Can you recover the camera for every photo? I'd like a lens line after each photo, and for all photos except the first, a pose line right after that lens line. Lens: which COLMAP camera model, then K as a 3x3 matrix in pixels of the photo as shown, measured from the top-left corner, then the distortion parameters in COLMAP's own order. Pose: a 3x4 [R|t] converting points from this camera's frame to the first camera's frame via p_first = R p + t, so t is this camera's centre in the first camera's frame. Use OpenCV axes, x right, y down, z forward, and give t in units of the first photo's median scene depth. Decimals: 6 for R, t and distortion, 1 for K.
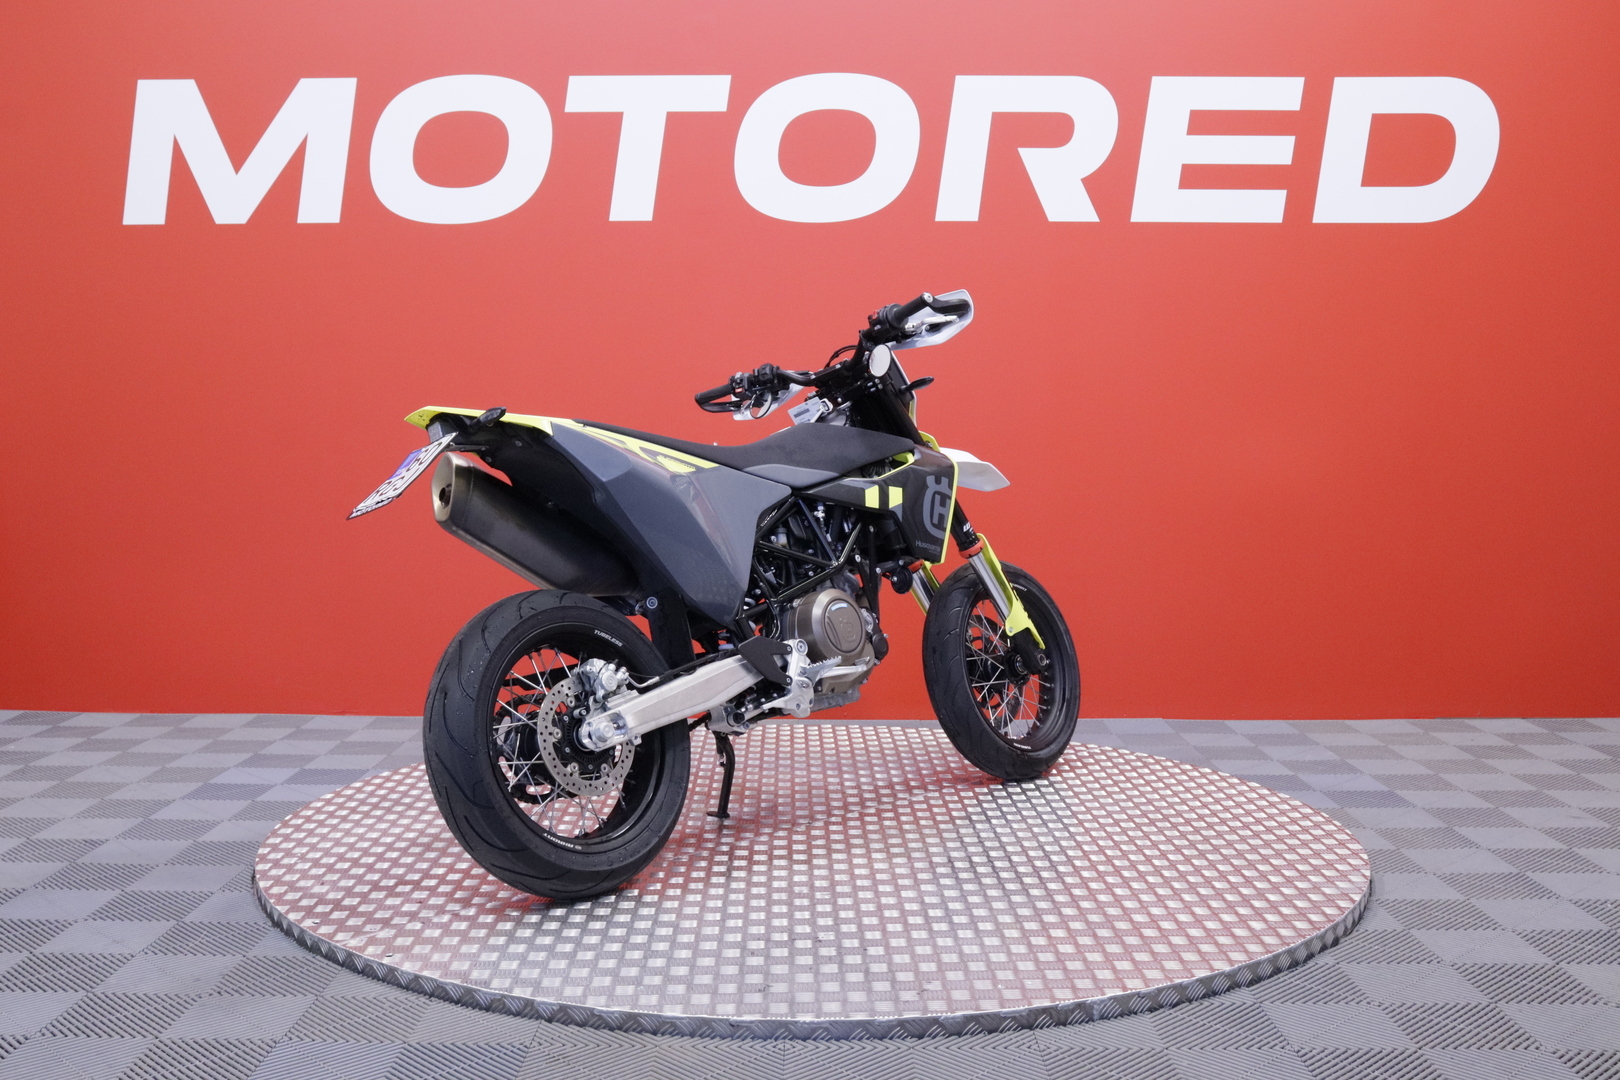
lens RADIAL K [[1778.2, 0, 811.8], [0, 1778.2, 536.4], [0, 0, 1]] dist [0.016389, 0.000000]
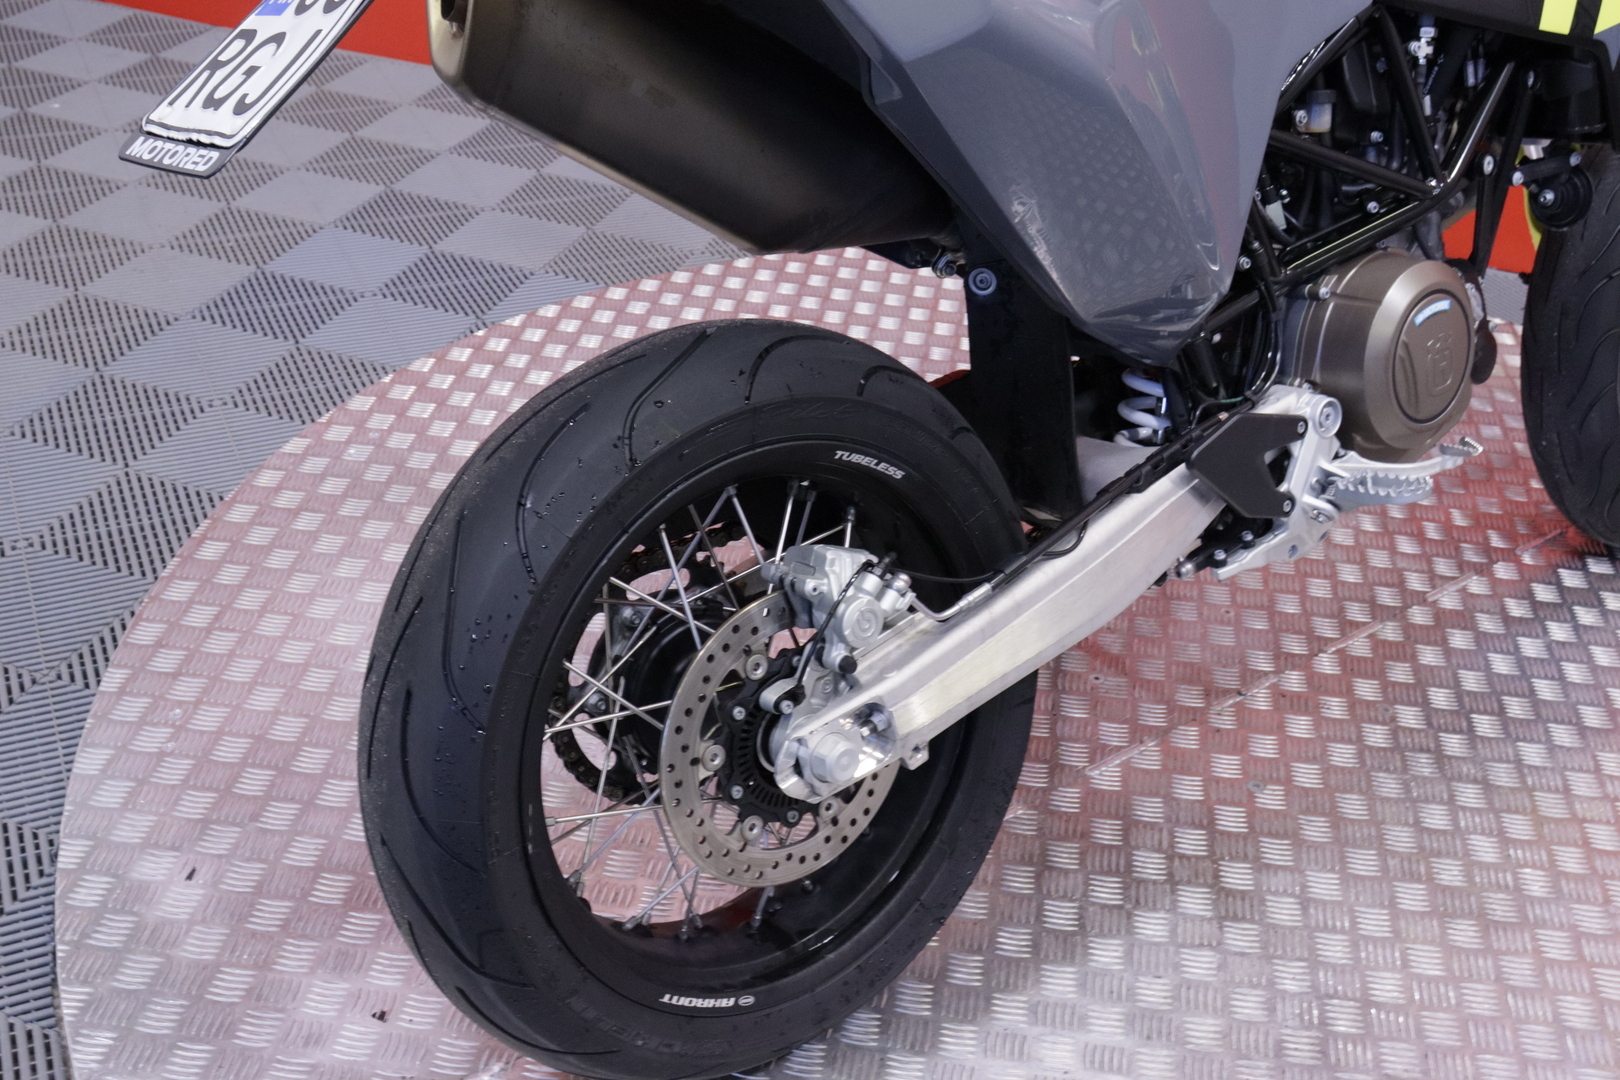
lens RADIAL K [[1778.2, 0, 817.6], [0, 1778.2, 535.1], [0, 0, 1]] dist [0.016389, 0.000000]
pose [[0.985813, 0.141969, -0.089543, -0.307269], [-0.082316, 0.873834, 0.479206, -0.385420], [0.146278, -0.465036, 0.873123, 2.267908]]
